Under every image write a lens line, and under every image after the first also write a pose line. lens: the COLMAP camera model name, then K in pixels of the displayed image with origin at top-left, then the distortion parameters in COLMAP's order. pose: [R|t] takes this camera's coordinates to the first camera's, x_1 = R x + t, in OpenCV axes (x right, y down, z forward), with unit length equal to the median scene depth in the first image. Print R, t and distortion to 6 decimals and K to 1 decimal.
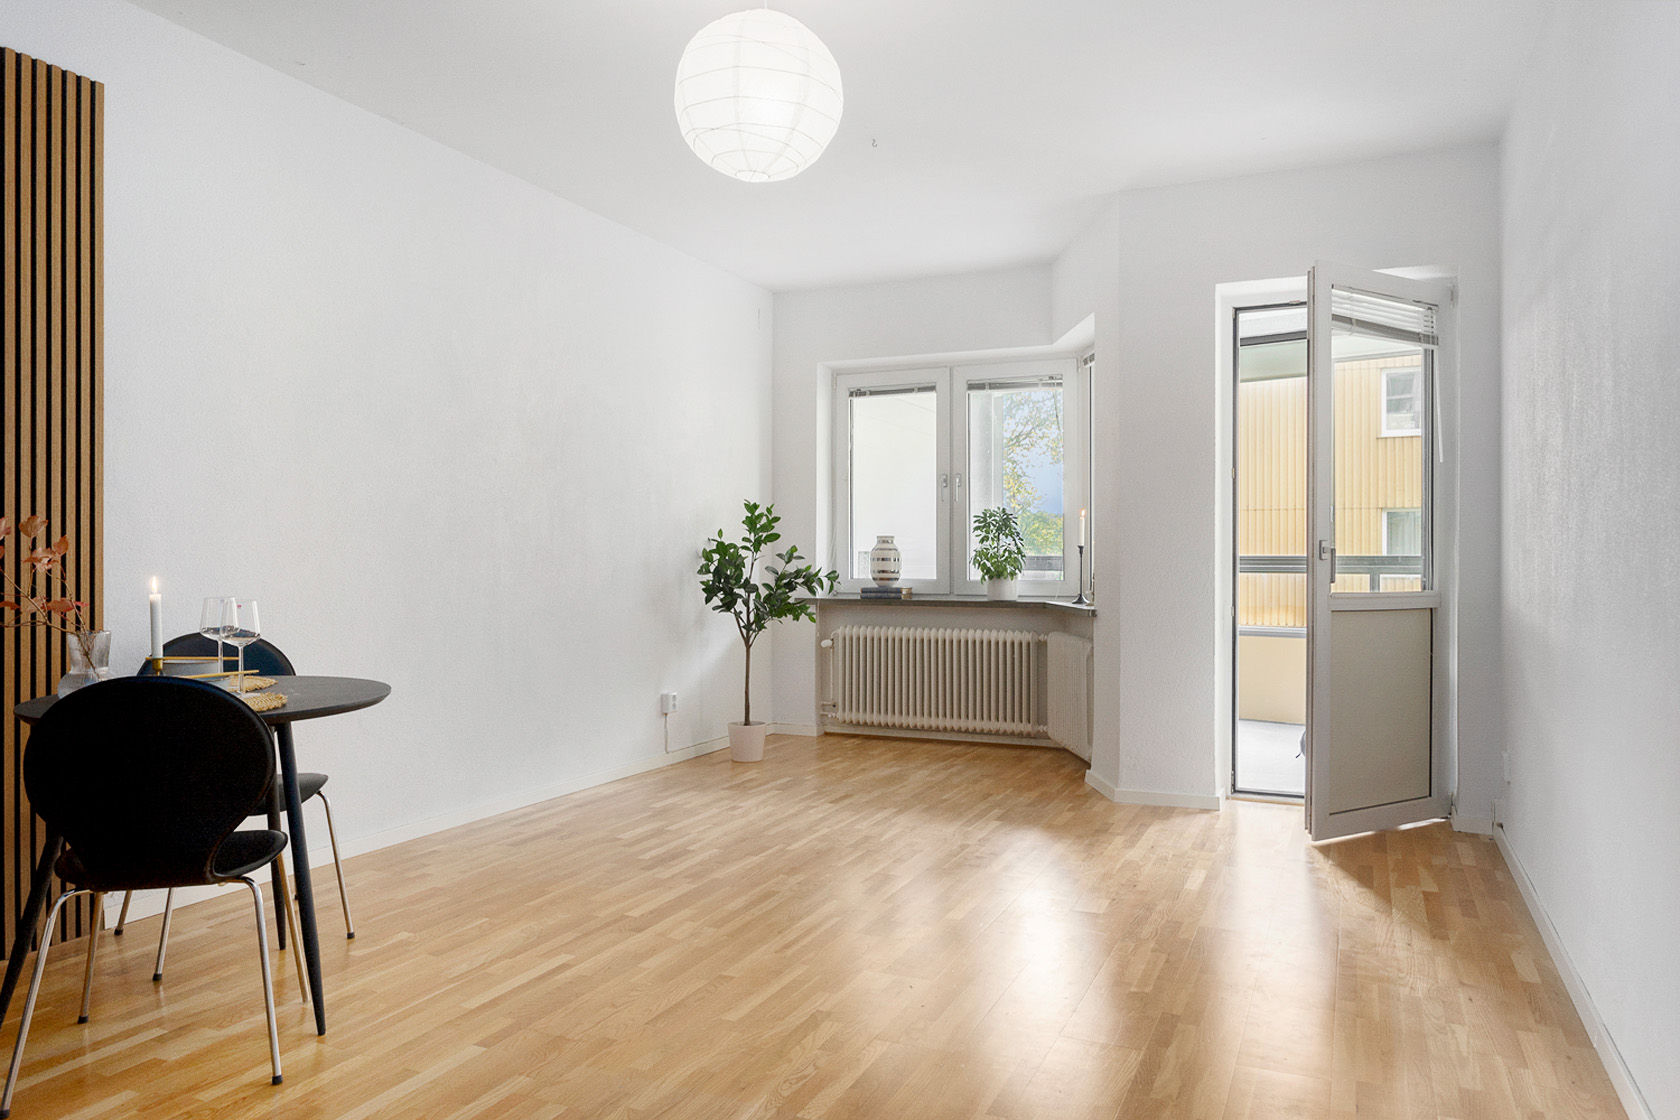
lens RADIAL K [[1190.3, 0, 839.3], [0, 1190.3, 558.3], [0, 0, 1]] dist [0.000046, -0.000071]
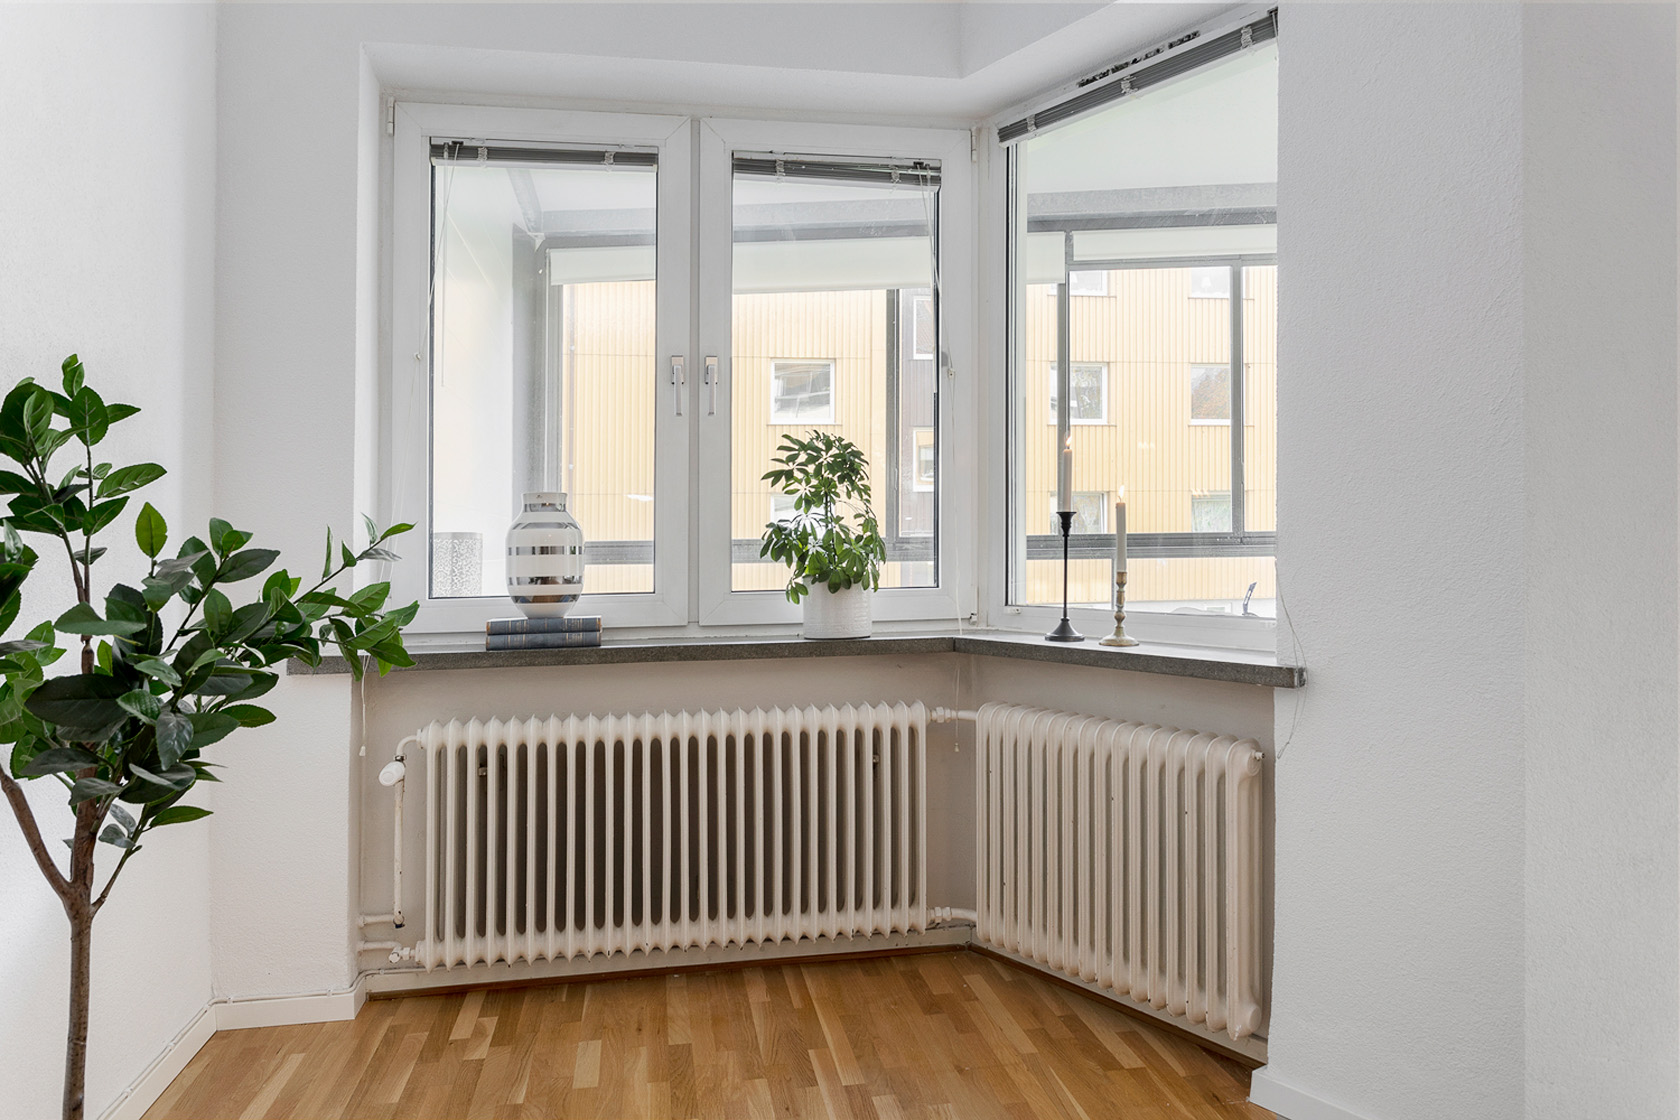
lens RADIAL K [[1097.2, 0, 856.9], [0, 1097.2, 517.1], [0, 0, 1]] dist [0.024083, 0.000700]
pose [[0.824782, -0.001307, 0.565450, -0.088754], [0.015769, 0.999662, -0.020691, -0.001102], [-0.565232, 0.025982, 0.824523, 0.624121]]
